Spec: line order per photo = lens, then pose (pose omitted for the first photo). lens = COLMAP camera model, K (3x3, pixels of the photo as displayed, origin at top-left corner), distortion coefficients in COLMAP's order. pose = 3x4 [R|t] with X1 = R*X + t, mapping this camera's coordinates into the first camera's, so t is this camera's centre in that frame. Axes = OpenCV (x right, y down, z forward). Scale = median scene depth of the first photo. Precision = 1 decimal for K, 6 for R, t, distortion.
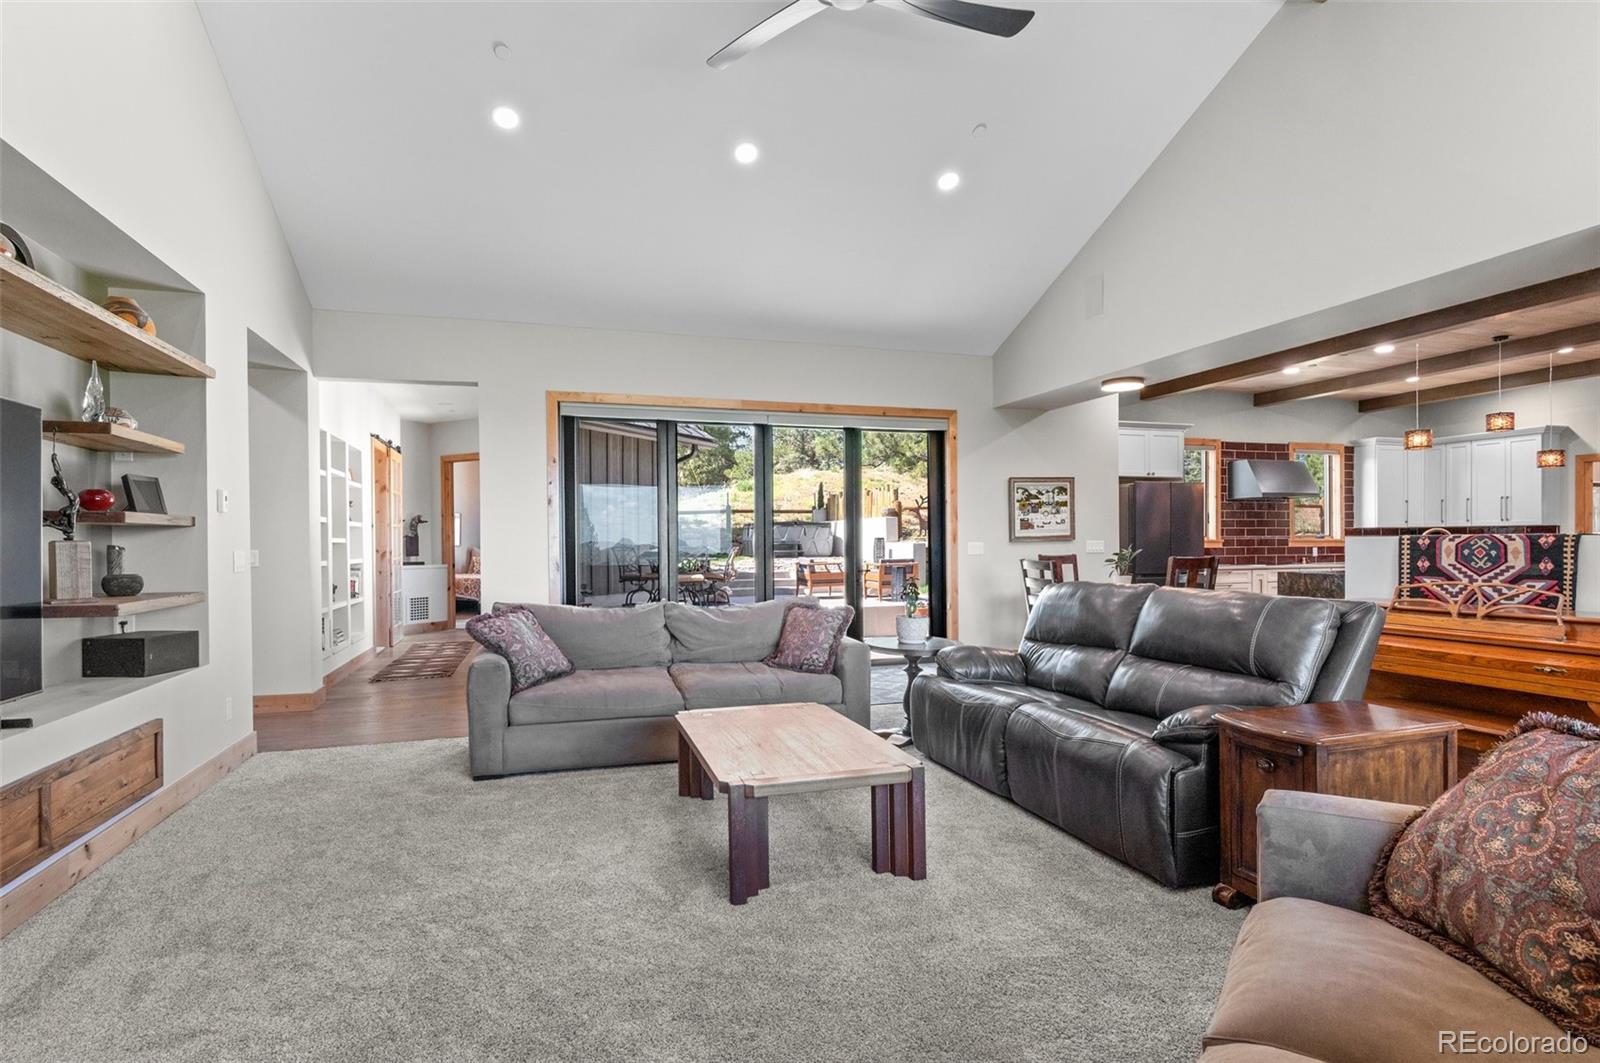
lens RADIAL K [[828.6, 0, 803.9], [0, 828.6, 546.1], [0, 0, 1]] dist [-0.000348, -0.000749]
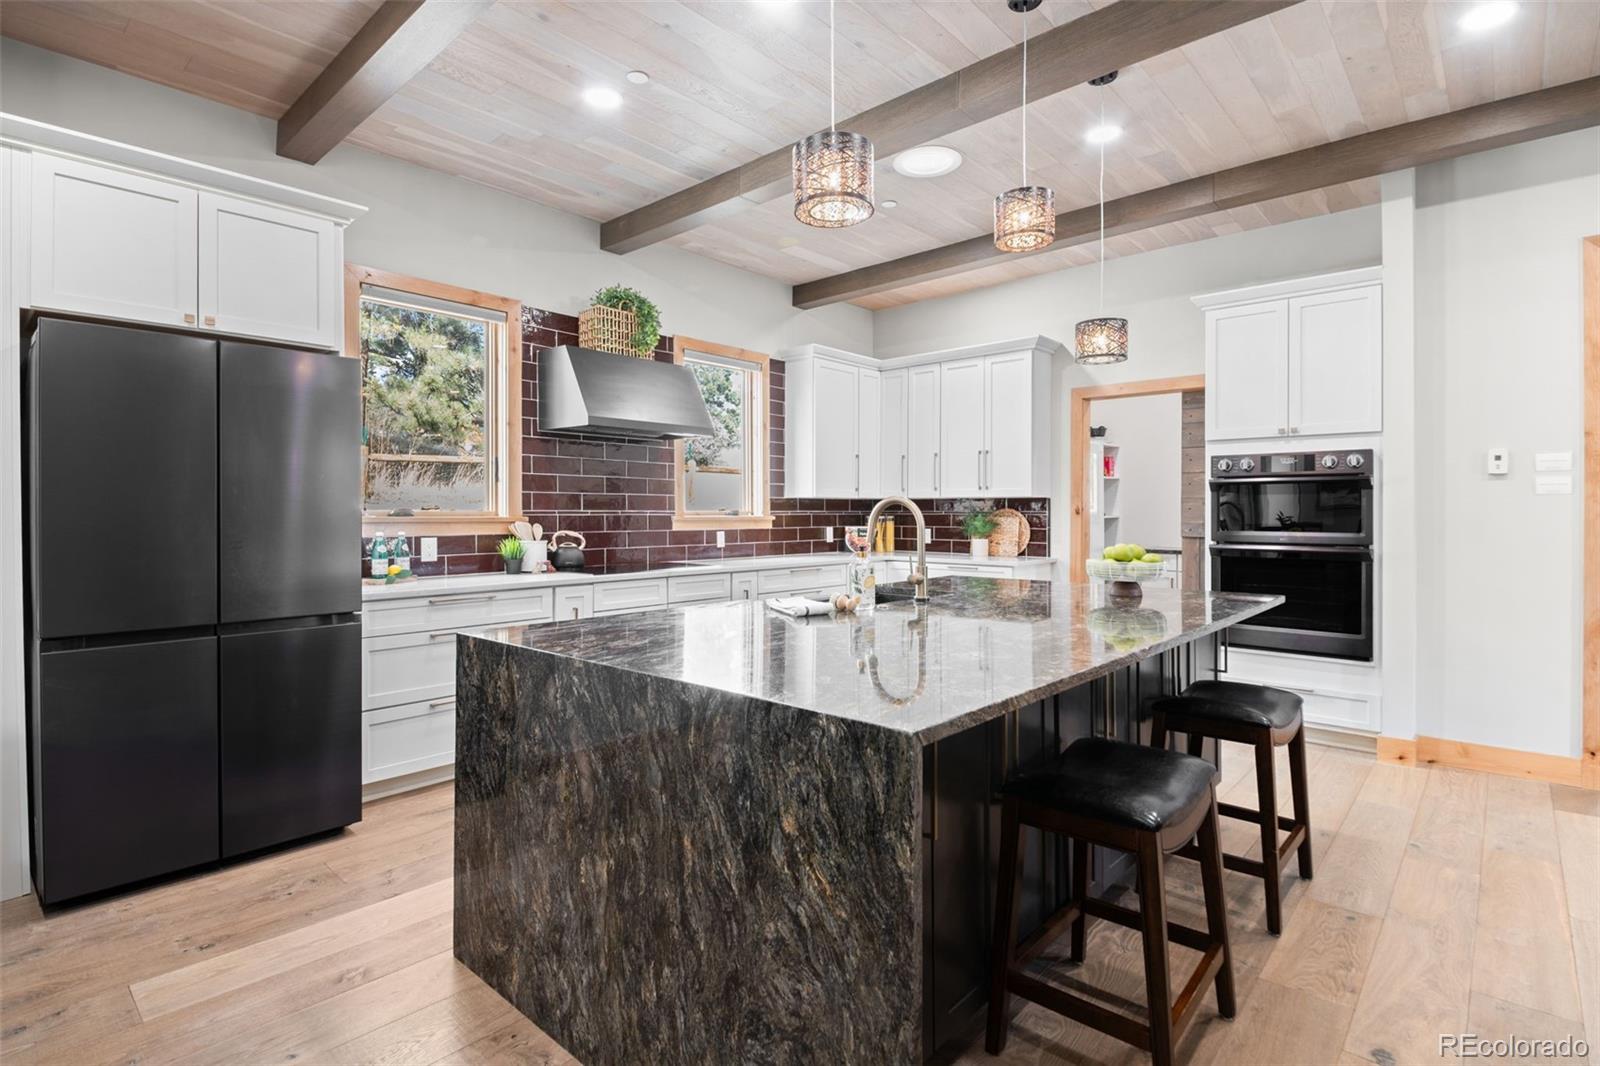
lens RADIAL K [[778.7, 0, 794.9], [0, 778.7, 517.2], [0, 0, 1]] dist [0.024697, -0.028768]
pose [[0.867164, 0.004096, 0.498006, 0.513786], [-0.004165, 0.999991, -0.000973, -0.009911], [-0.498005, -0.001231, 0.867173, 0.669801]]
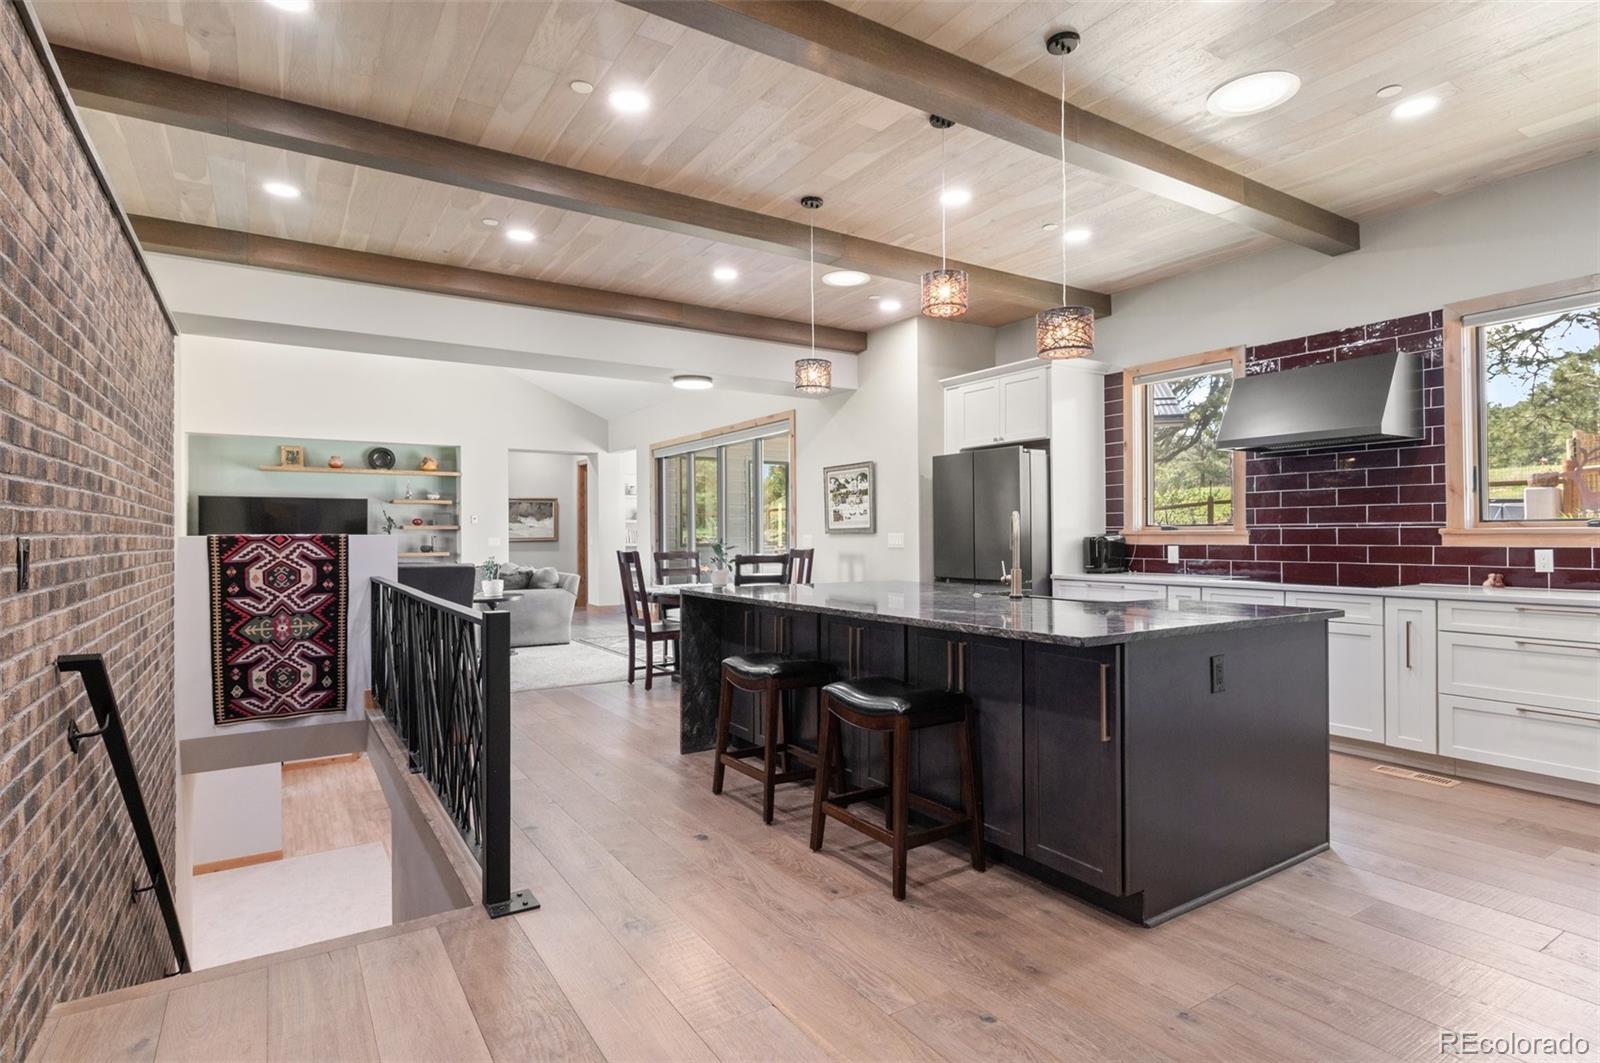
lens RADIAL K [[828.6, 0, 800.0], [0, 828.6, 531.5], [0, 0, 1]] dist [-0.002613, -0.000133]
pose [[0.254712, 0.001022, -0.967017, 1.166466], [0.000573, 0.999999, 0.001208, -0.009897], [0.967017, -0.000862, 0.254711, 0.717106]]
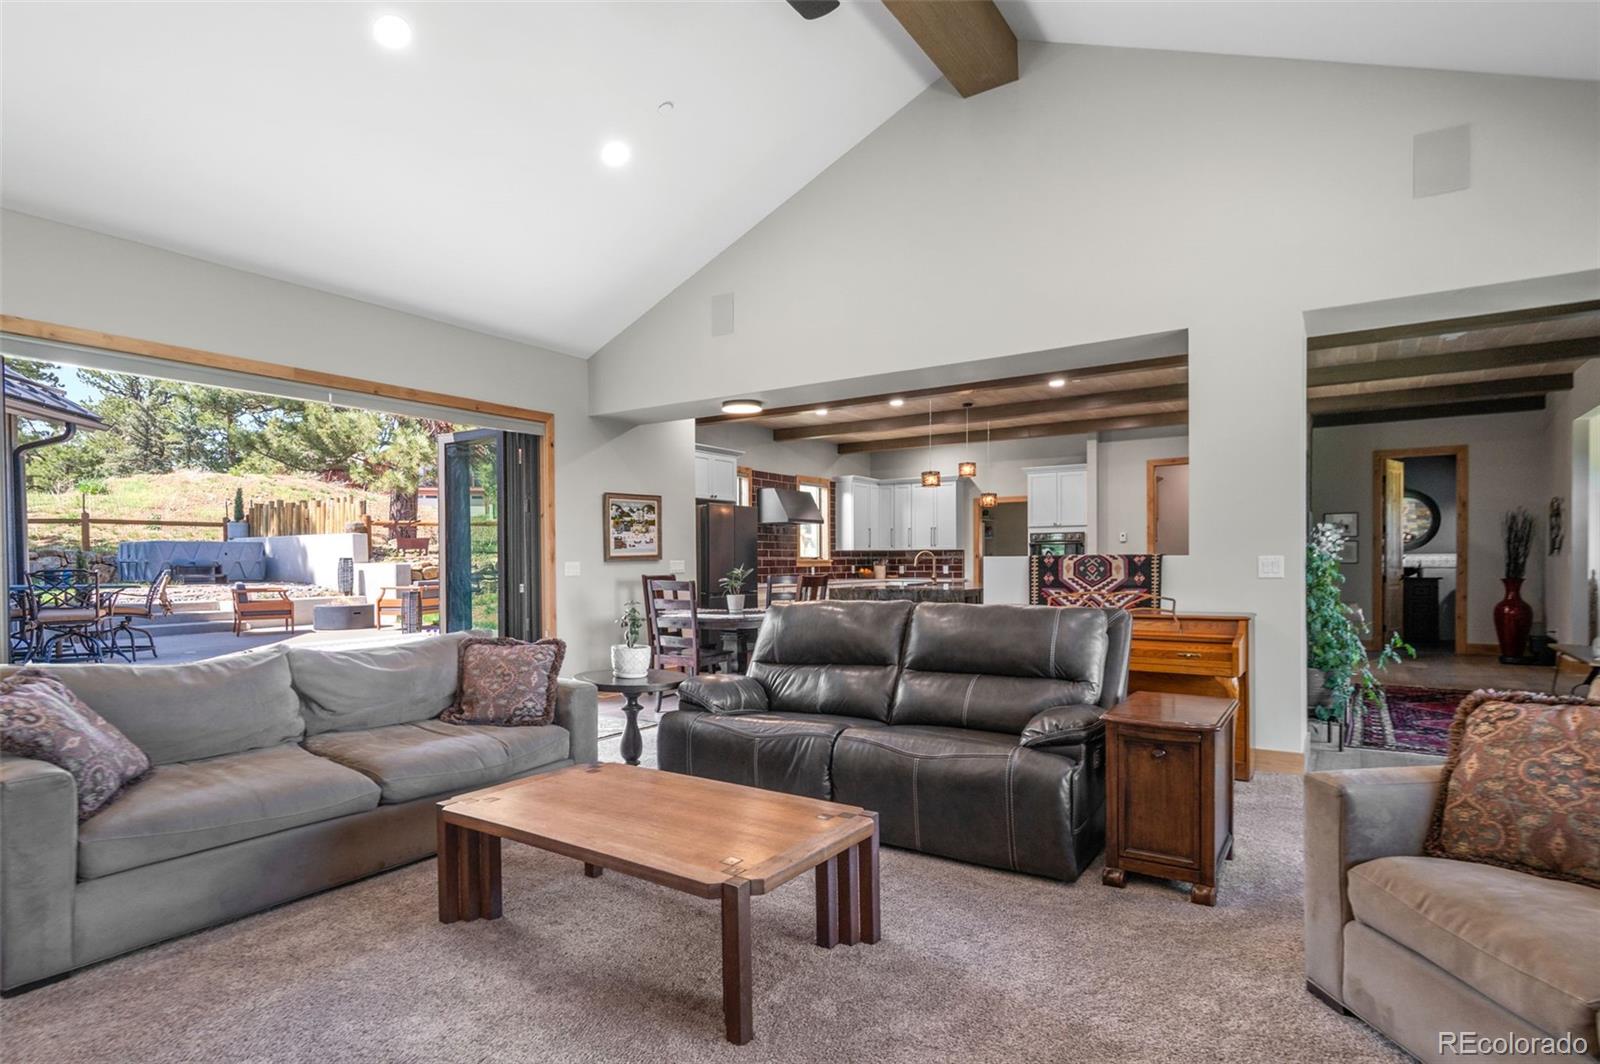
lens RADIAL K [[834.1, 0, 796.2], [0, 834.1, 575.1], [0, 0, 1]] dist [-0.000436, -0.000372]
pose [[0.781707, -0.009070, 0.623580, -0.168356], [0.003786, 0.999945, 0.009799, 0.001541], [-0.623635, -0.005299, 0.781698, 0.128702]]
